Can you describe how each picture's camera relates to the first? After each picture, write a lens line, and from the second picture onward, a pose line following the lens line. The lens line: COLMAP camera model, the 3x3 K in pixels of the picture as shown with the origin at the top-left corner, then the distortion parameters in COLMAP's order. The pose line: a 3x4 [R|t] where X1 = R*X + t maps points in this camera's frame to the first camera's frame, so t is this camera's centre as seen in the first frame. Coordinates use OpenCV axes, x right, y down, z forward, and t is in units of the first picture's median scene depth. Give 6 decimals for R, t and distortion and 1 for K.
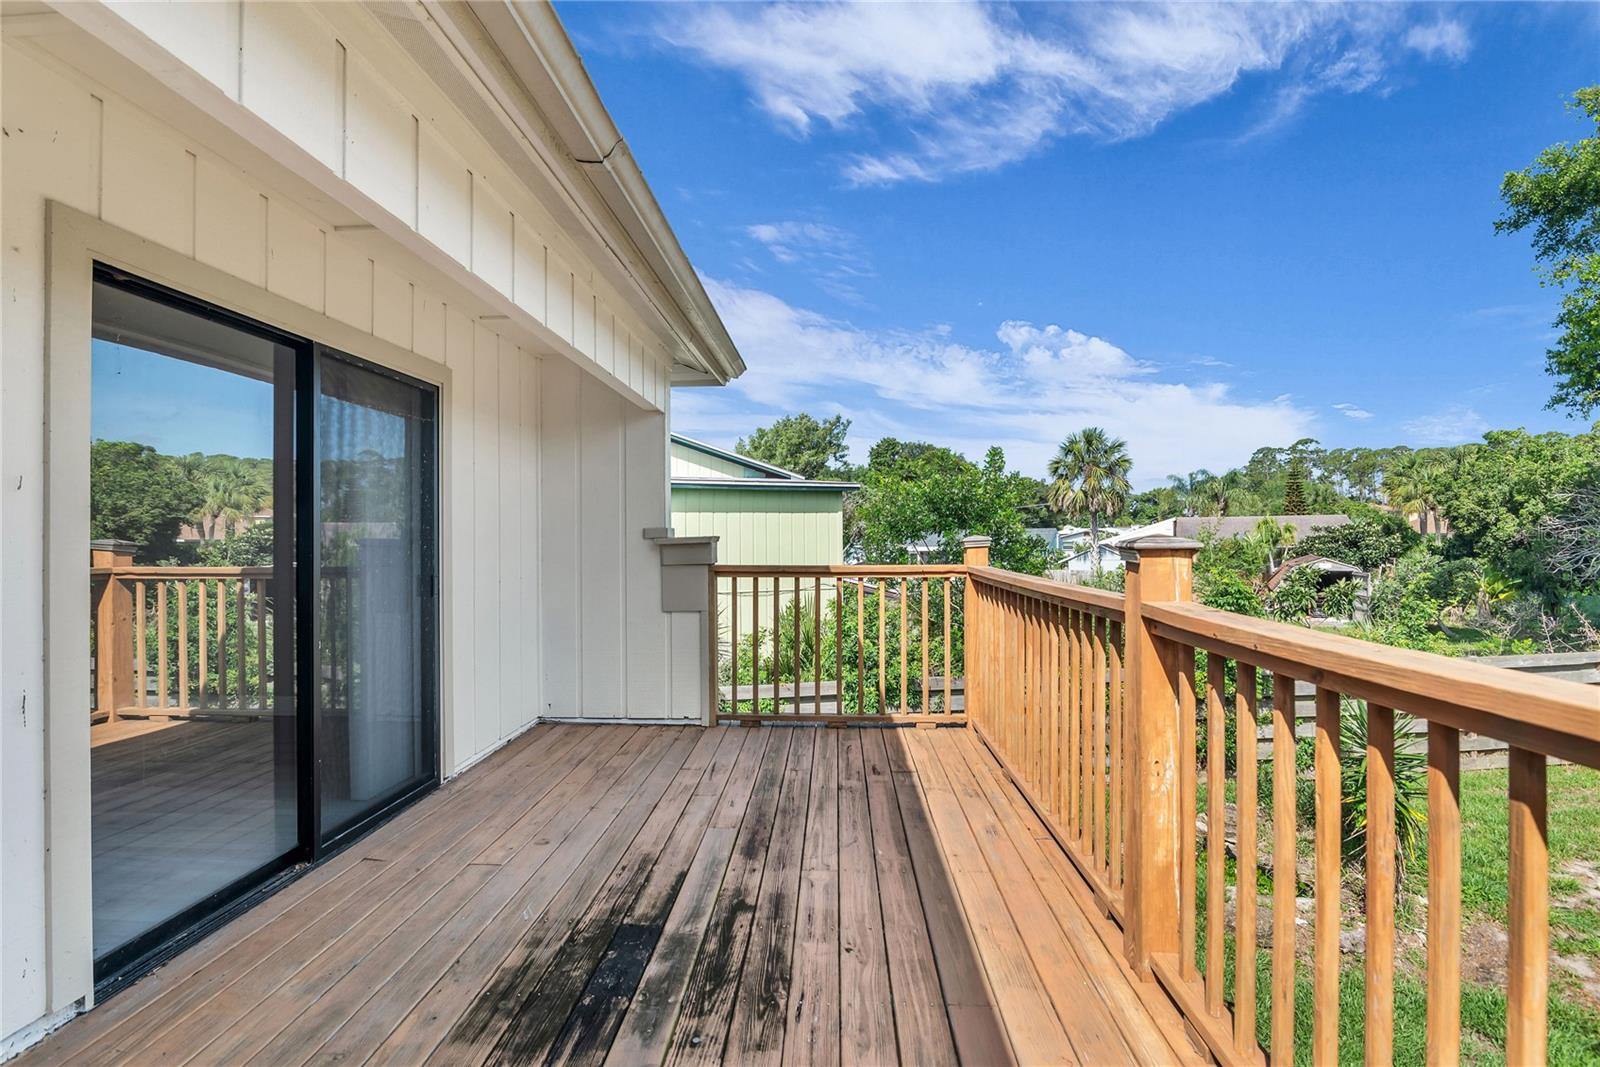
lens RADIAL K [[765.3, 0, 810.2], [0, 765.3, 534.5], [0, 0, 1]] dist [-0.020193, -0.000146]
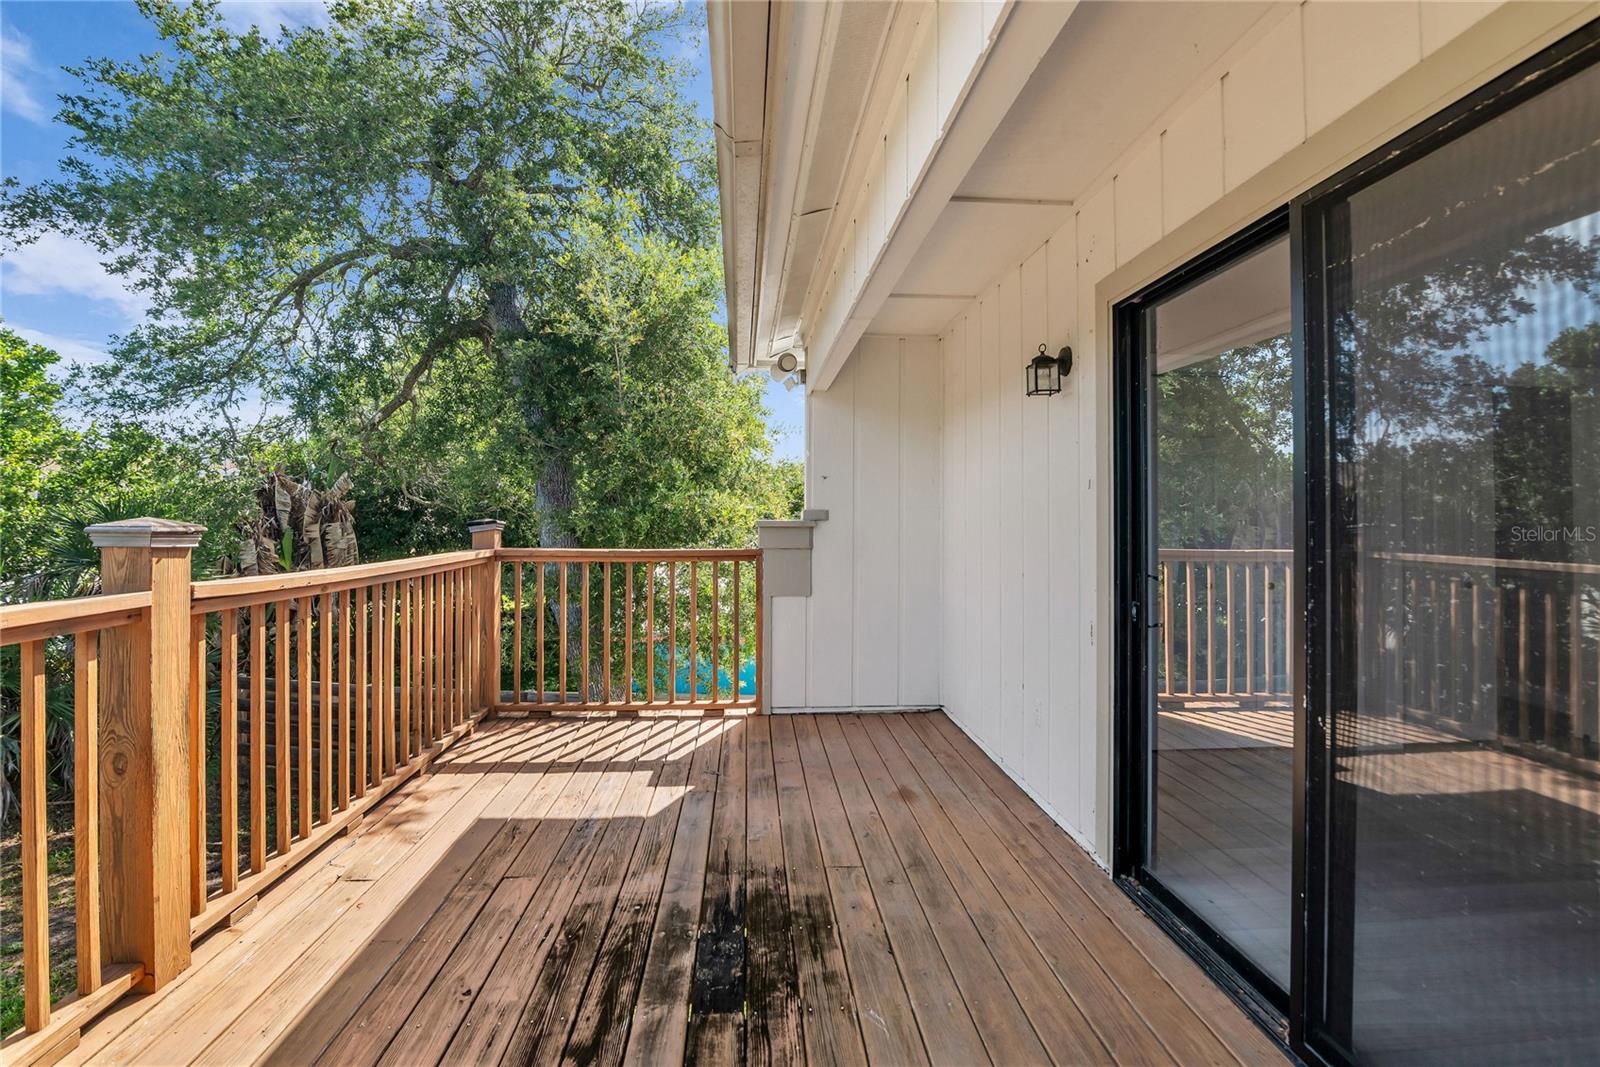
lens RADIAL K [[765.3, 0, 788.4], [0, 765.3, 525.2], [0, 0, 1]] dist [-0.020193, -0.000146]
pose [[-0.996024, 0.004835, -0.088954, -0.244346], [0.004528, 0.999983, 0.003662, 0.009173], [0.088970, 0.003244, -0.996029, 1.918966]]
